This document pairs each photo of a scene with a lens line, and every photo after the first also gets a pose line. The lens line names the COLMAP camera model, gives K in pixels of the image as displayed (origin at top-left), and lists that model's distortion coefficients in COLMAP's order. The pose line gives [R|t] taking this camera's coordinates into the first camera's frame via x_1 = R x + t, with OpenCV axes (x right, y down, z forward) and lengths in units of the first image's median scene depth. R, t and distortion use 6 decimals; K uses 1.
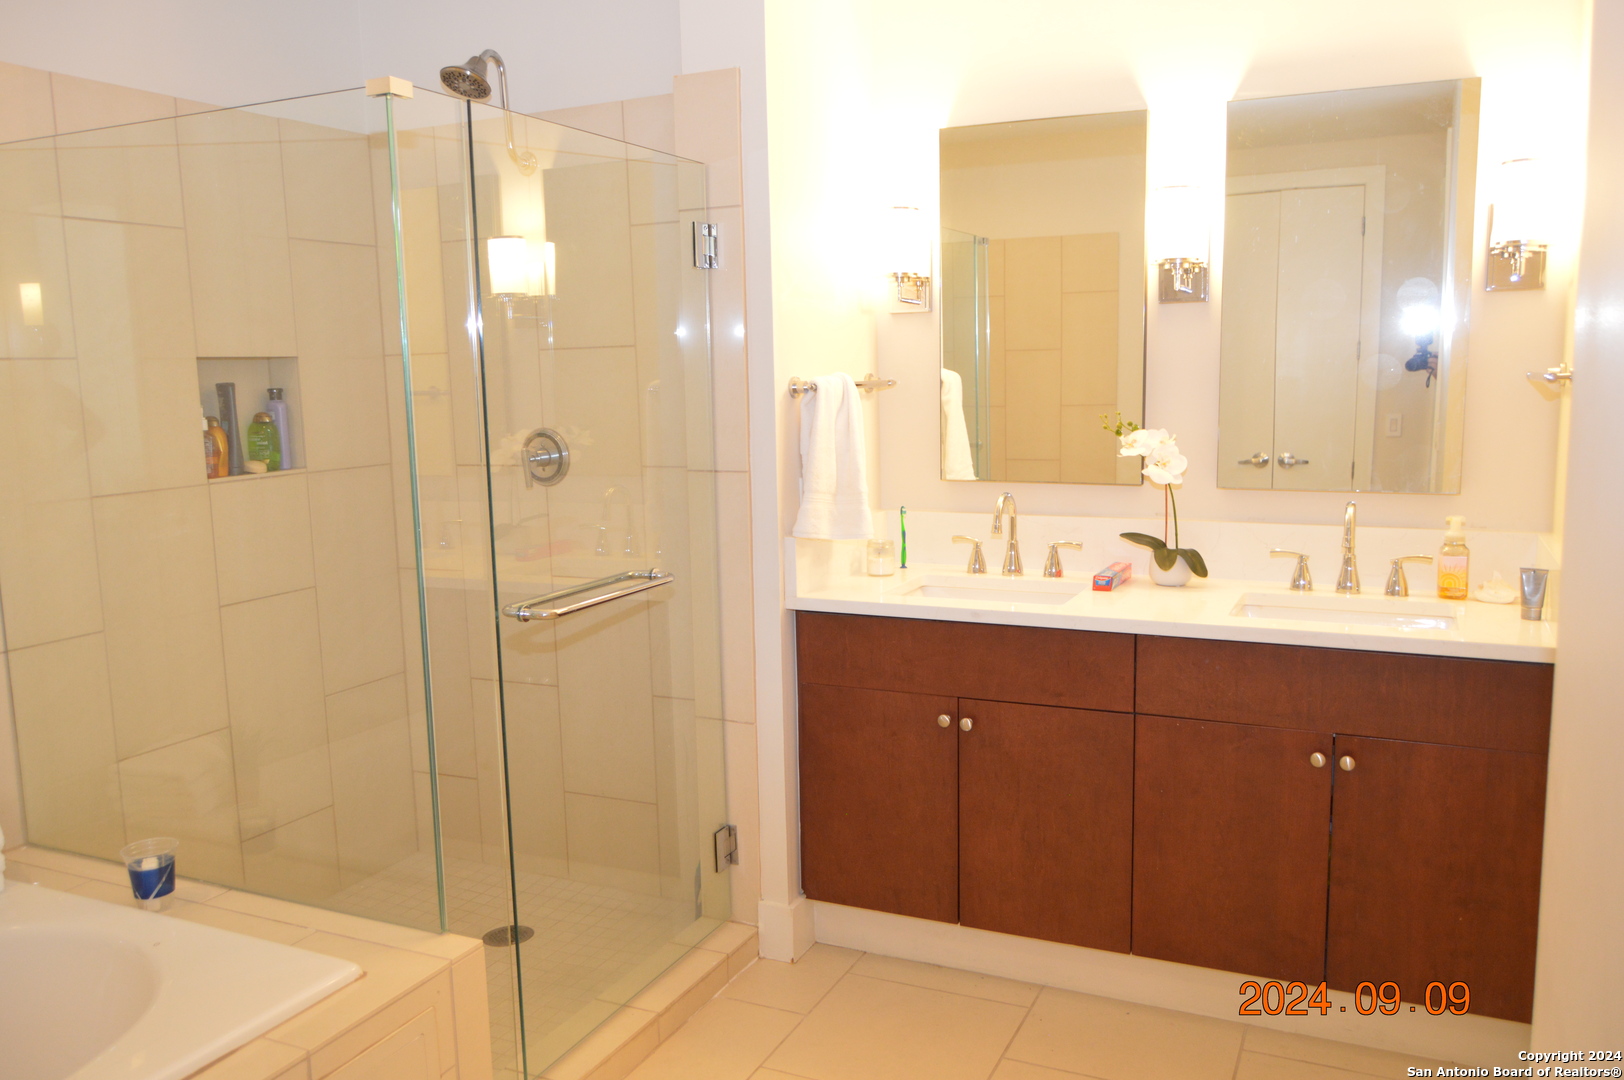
lens RADIAL K [[1285.2, 0, 799.8], [0, 1285.2, 544.9], [0, 0, 1]] dist [-0.015526, 0.023136]
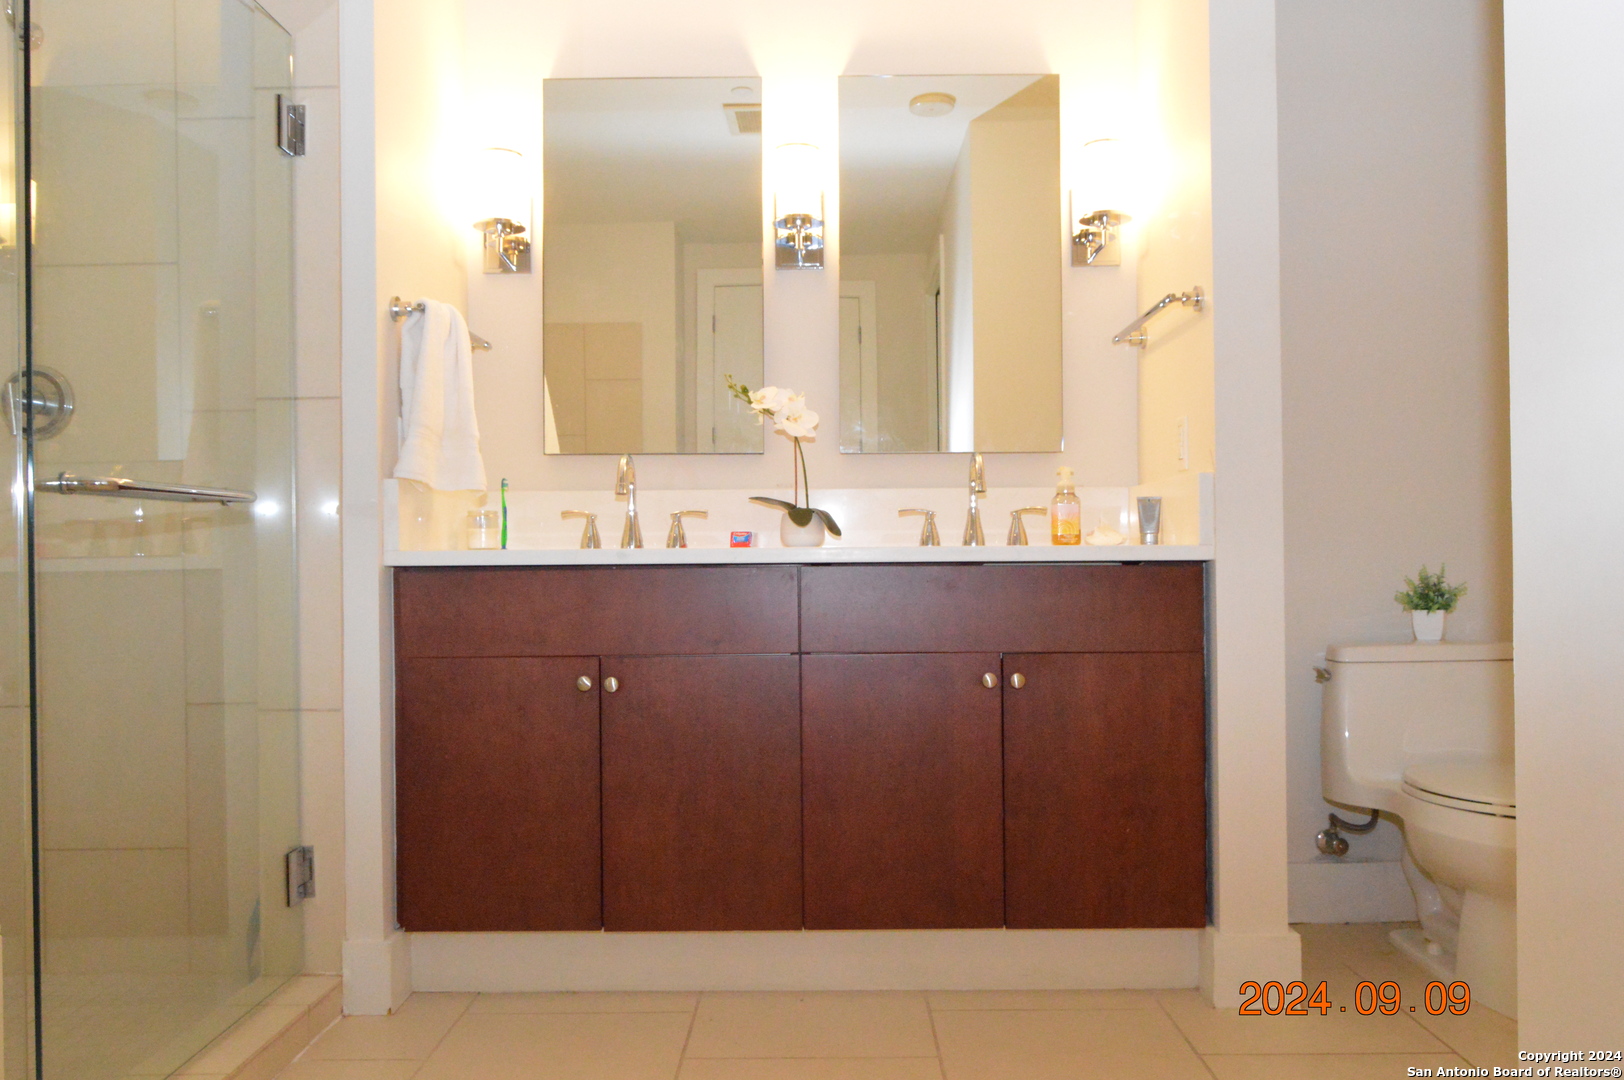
lens RADIAL K [[1285.2, 0, 810.8], [0, 1285.2, 536.5], [0, 0, 1]] dist [-0.015526, 0.023136]
pose [[0.909874, 0.016731, 0.414546, -0.102771], [0.046960, 0.988612, -0.142971, 0.160579], [-0.412218, 0.149553, 0.898727, 0.138759]]
